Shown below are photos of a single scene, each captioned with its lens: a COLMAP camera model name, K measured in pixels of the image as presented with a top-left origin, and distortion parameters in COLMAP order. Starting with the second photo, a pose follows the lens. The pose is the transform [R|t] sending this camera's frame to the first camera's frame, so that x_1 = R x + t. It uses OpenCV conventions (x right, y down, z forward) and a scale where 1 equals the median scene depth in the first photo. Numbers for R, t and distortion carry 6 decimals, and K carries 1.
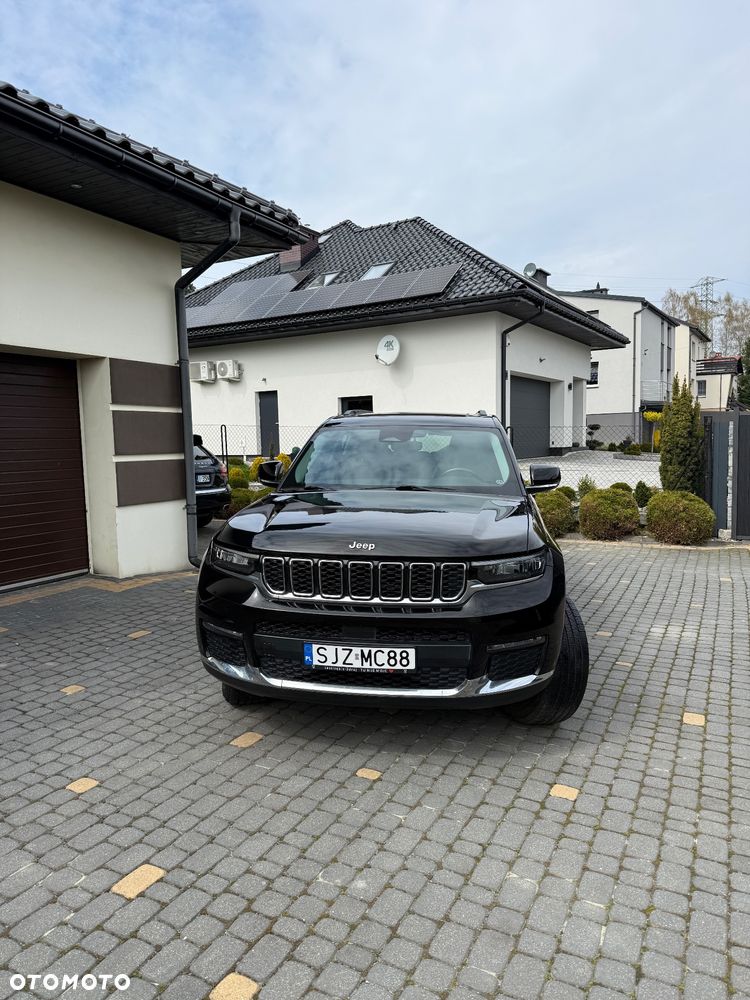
lens RADIAL K [[698.2, 0, 373.3], [0, 698.2, 505.1], [0, 0, 1]] dist [0.142189, -0.262469]
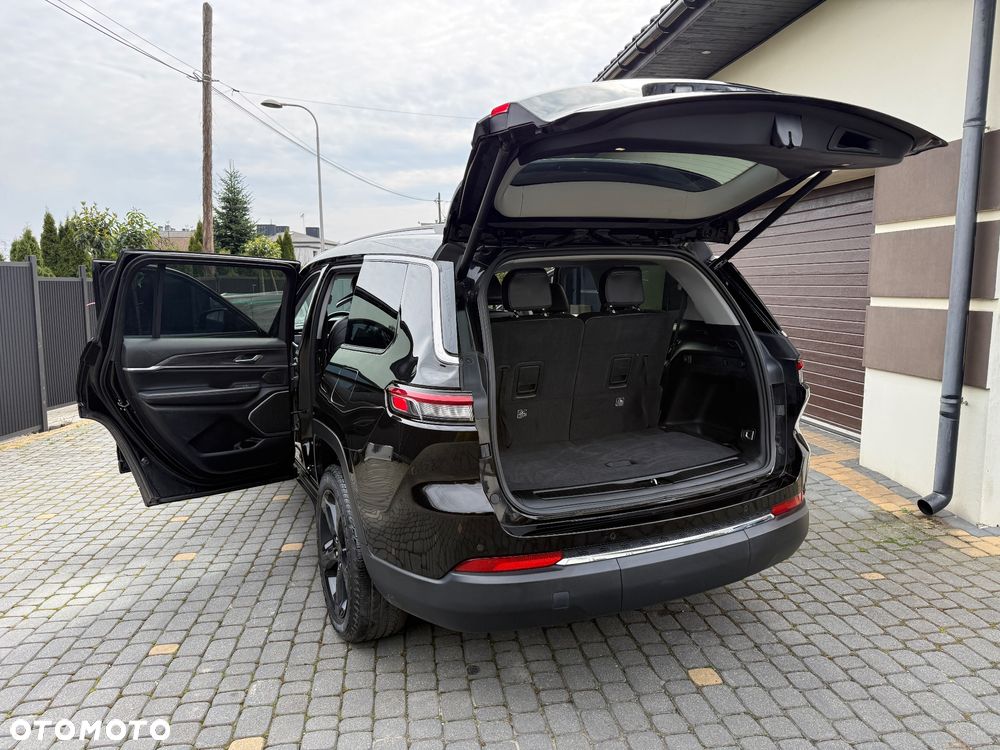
lens RADIAL K [[714.3, 0, 502.1], [0, 714.3, 370.5], [0, 0, 1]] dist [0.016509, -0.024292]
pose [[-0.825562, 0.089360, -0.557191, 0.399996], [-0.035398, 0.977238, 0.209173, -0.151839], [0.563200, 0.192408, -0.803607, 1.545191]]
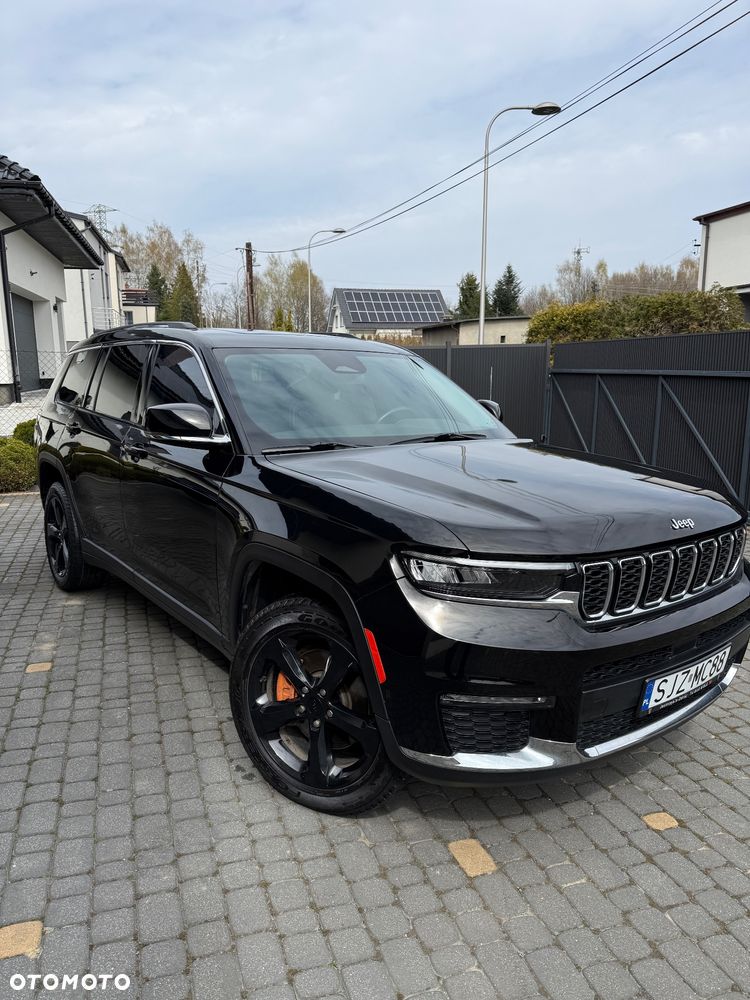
lens RADIAL K [[705.3, 0, 367.1], [0, 705.3, 506.3], [0, 0, 1]] dist [0.039779, -0.056991]
pose [[0.695536, -0.128346, 0.706935, -0.372497], [0.059112, 0.990802, 0.121724, -0.032177], [-0.716055, -0.042875, 0.696725, 0.373228]]
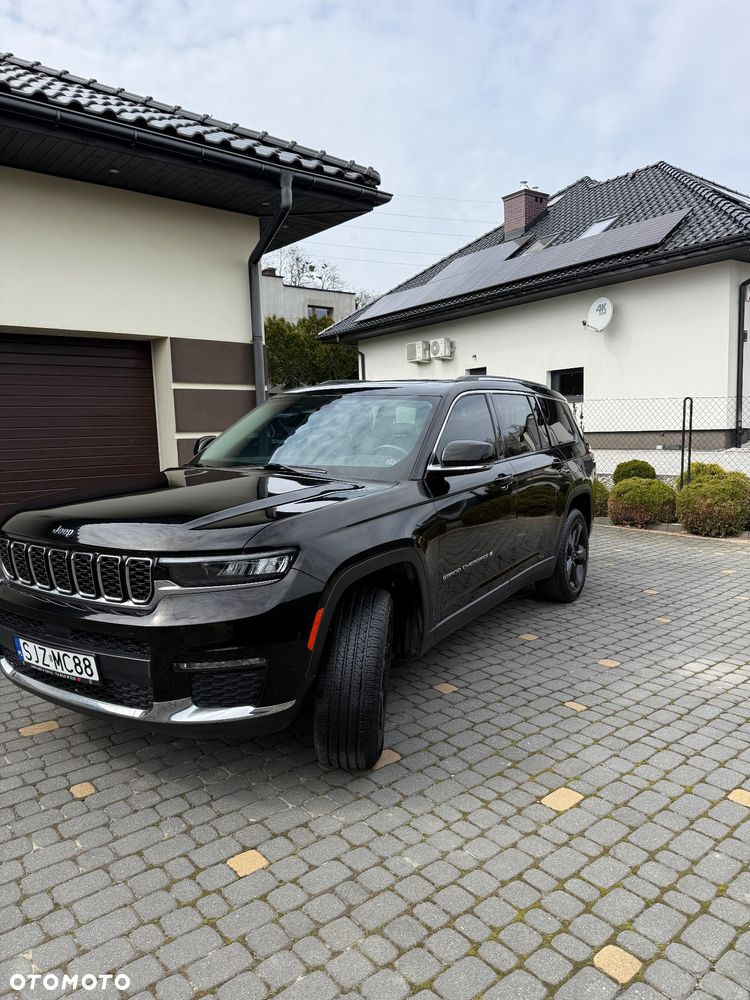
lens RADIAL K [[706.9, 0, 374.2], [0, 706.9, 508.1], [0, 0, 1]] dist [0.023405, -0.036835]
pose [[0.920523, 0.039222, -0.388714, 0.341396], [-0.027307, 0.998974, 0.036131, -0.005832], [0.389732, -0.022644, 0.920650, 0.178292]]
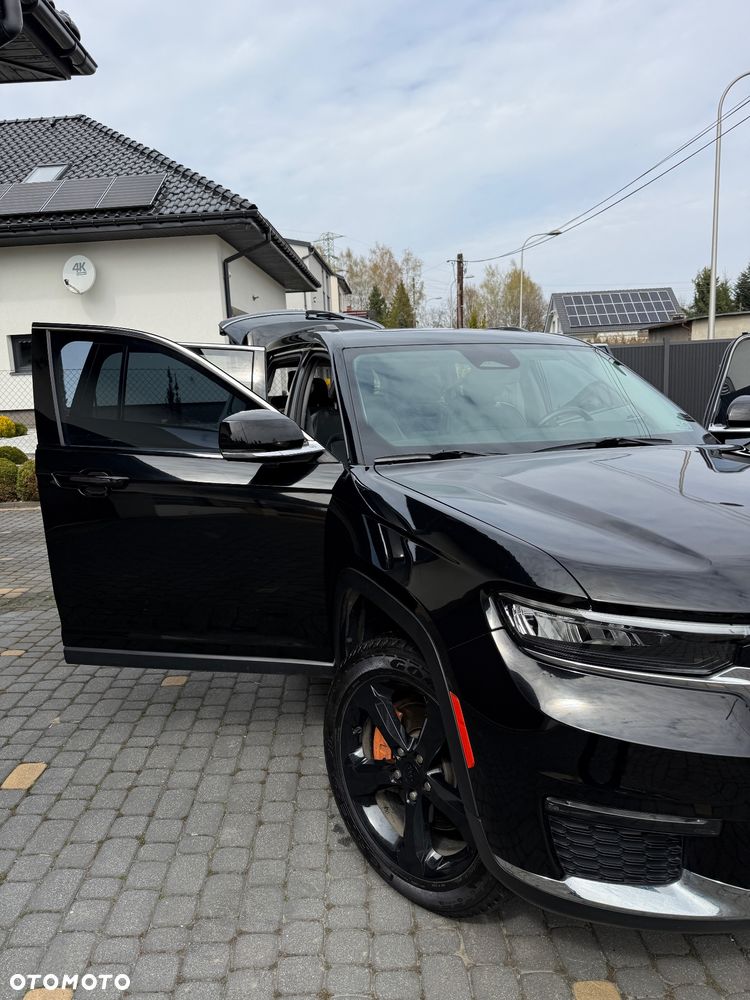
lens RADIAL K [[705.3, 0, 367.1], [0, 705.3, 506.3], [0, 0, 1]] dist [0.039779, -0.056991]
pose [[0.876326, -0.101296, 0.470948, -0.286429], [0.068765, 0.993934, 0.085829, -0.024928], [-0.476785, -0.042829, 0.877976, 0.396210]]
